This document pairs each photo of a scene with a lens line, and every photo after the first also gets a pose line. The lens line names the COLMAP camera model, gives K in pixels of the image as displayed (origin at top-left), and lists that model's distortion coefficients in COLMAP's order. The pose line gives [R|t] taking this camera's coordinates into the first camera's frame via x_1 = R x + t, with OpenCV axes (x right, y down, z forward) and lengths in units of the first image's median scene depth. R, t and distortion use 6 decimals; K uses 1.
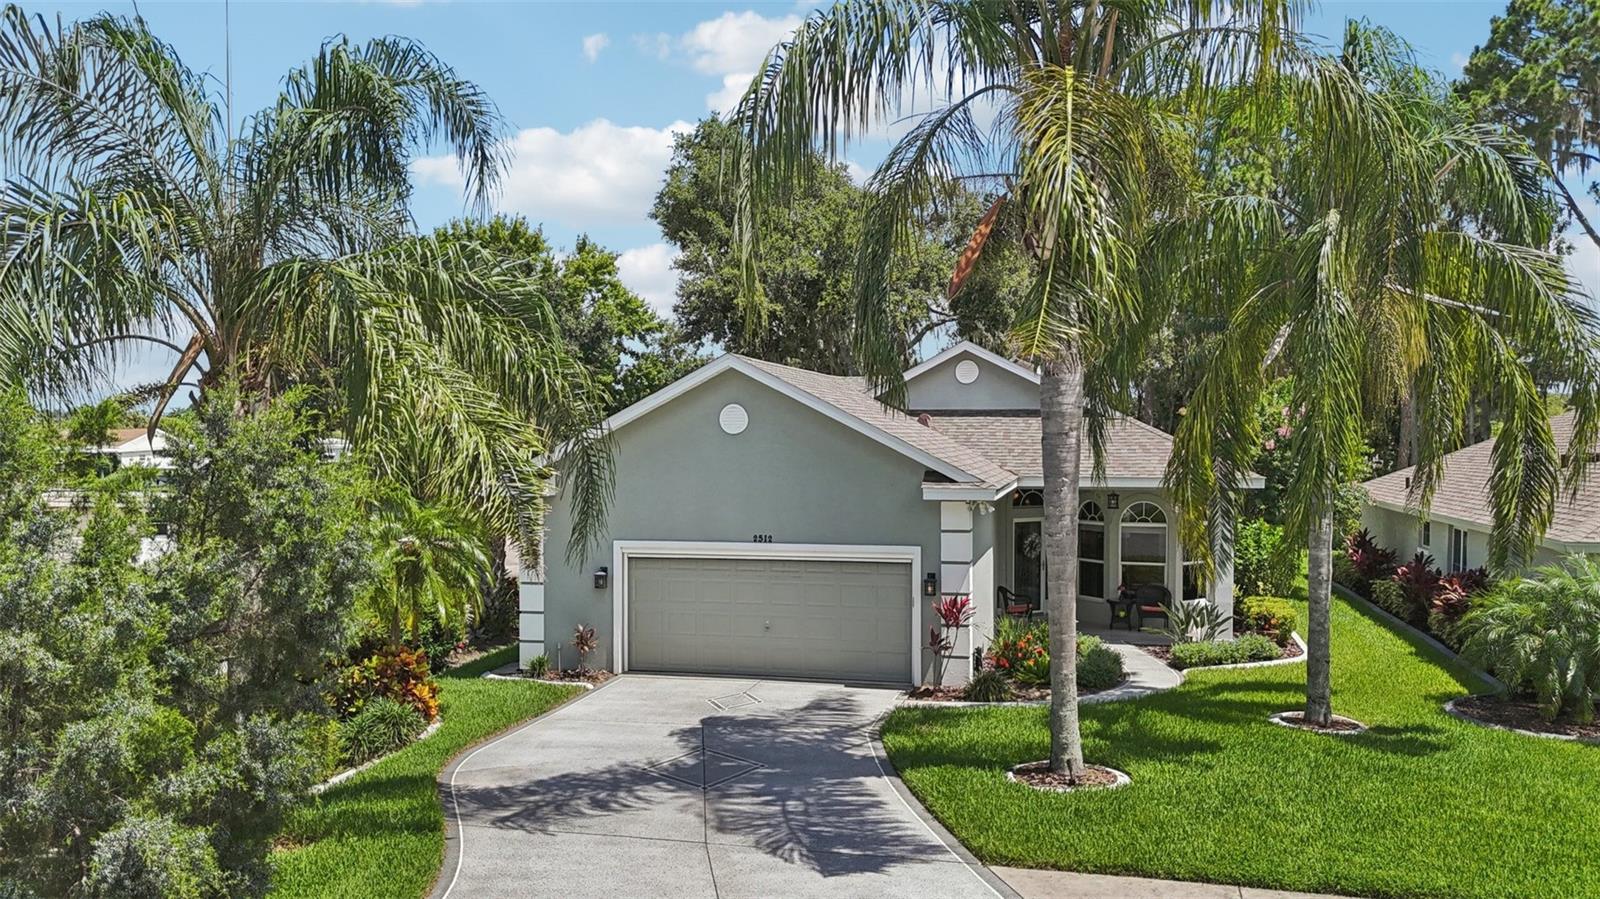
lens RADIAL K [[1258.0, 0, 794.0], [0, 1258.0, 450.8], [0, 0, 1]] dist [0.009855, 0.003674]
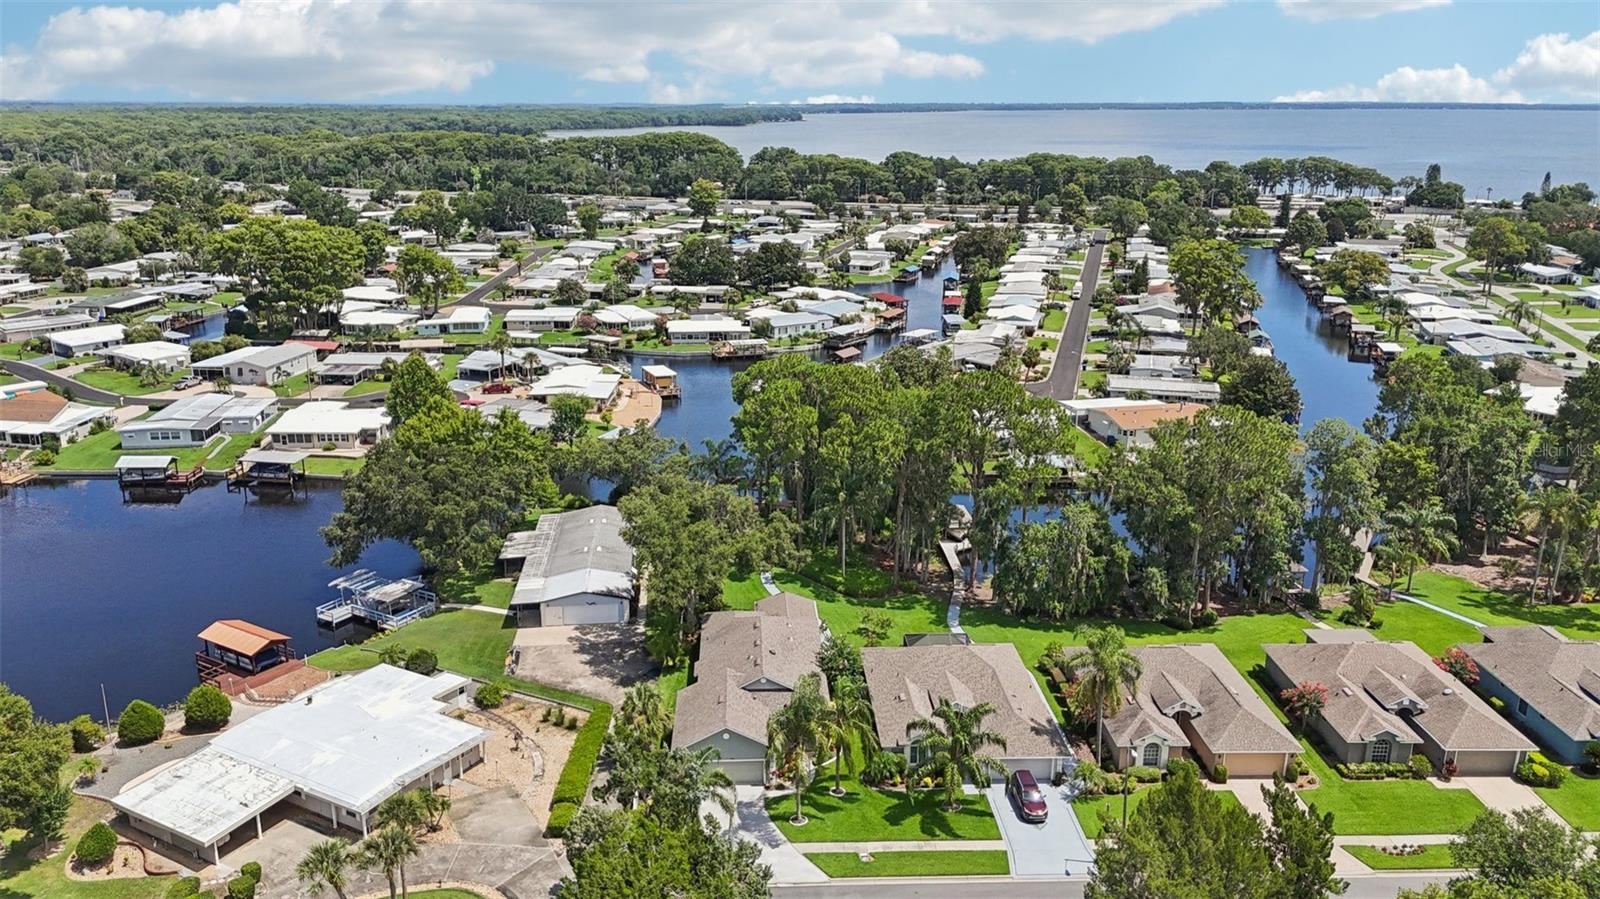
lens RADIAL K [[1272.0, 0, 800.0], [0, 1272.0, 430.3], [0, 0, 1]] dist [0.057095, -0.005993]
pose [[0.954783, -0.069776, 0.289000, -1.370225], [-0.016606, 0.958036, 0.286167, -3.152602], [-0.296840, -0.278026, 0.913558, -3.983975]]
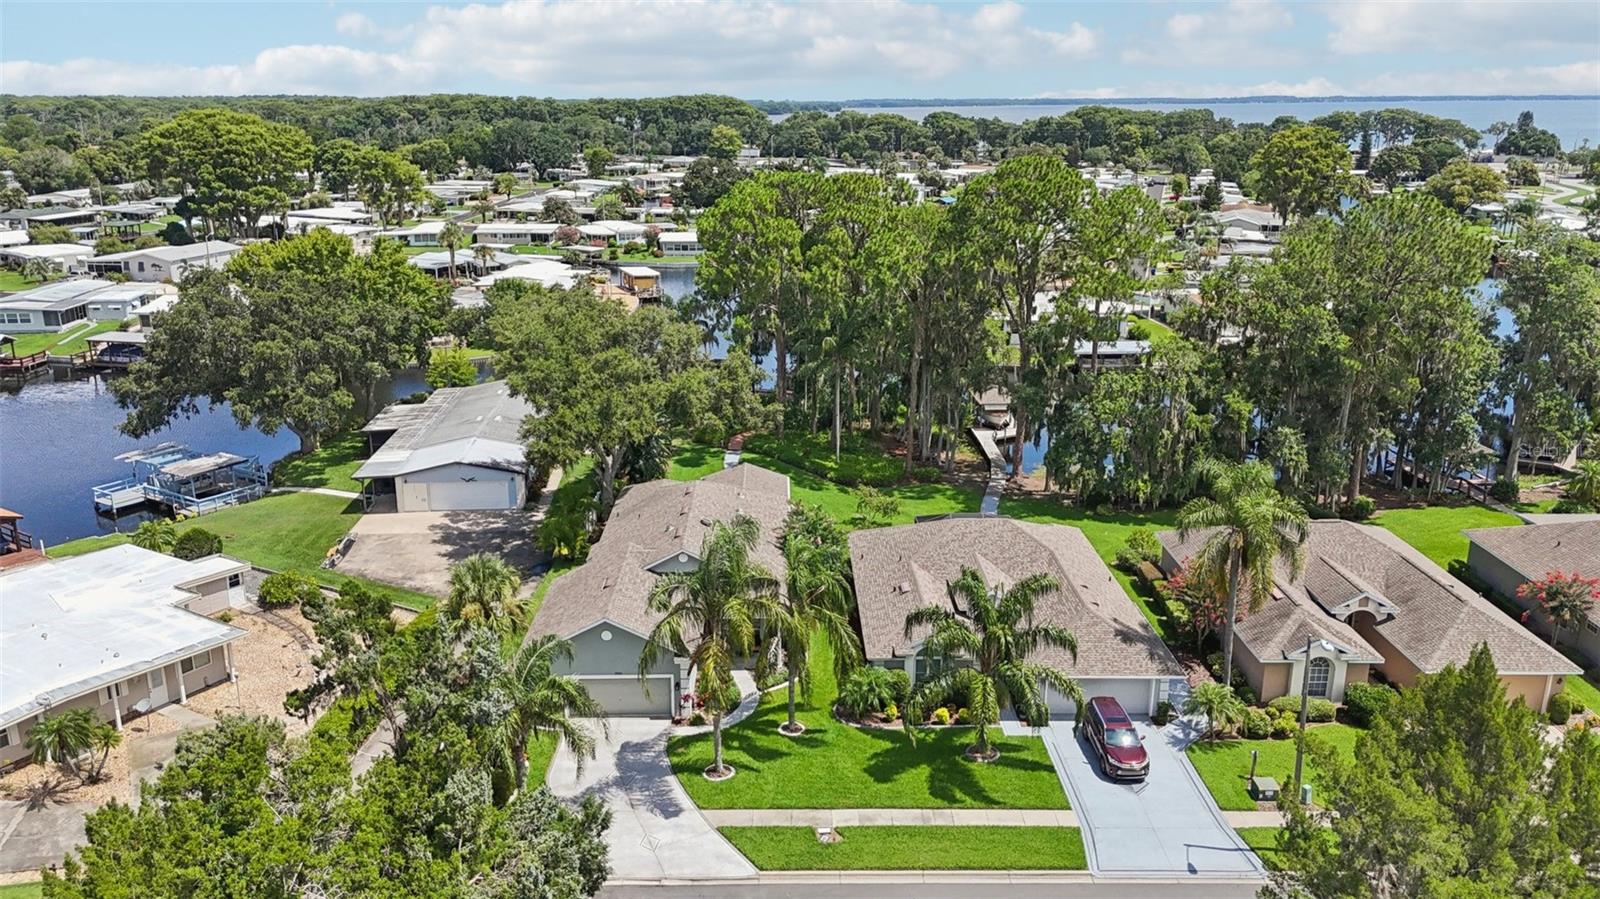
lens RADIAL K [[1230.7, 0, 800.0], [0, 1230.7, 449.5], [0, 0, 1]] dist [0.034027, 0.002208]
pose [[0.965332, -0.066040, 0.252532, -0.379904], [-0.009104, 0.958359, 0.285421, -1.547838], [-0.260865, -0.277825, 0.924534, -2.008395]]
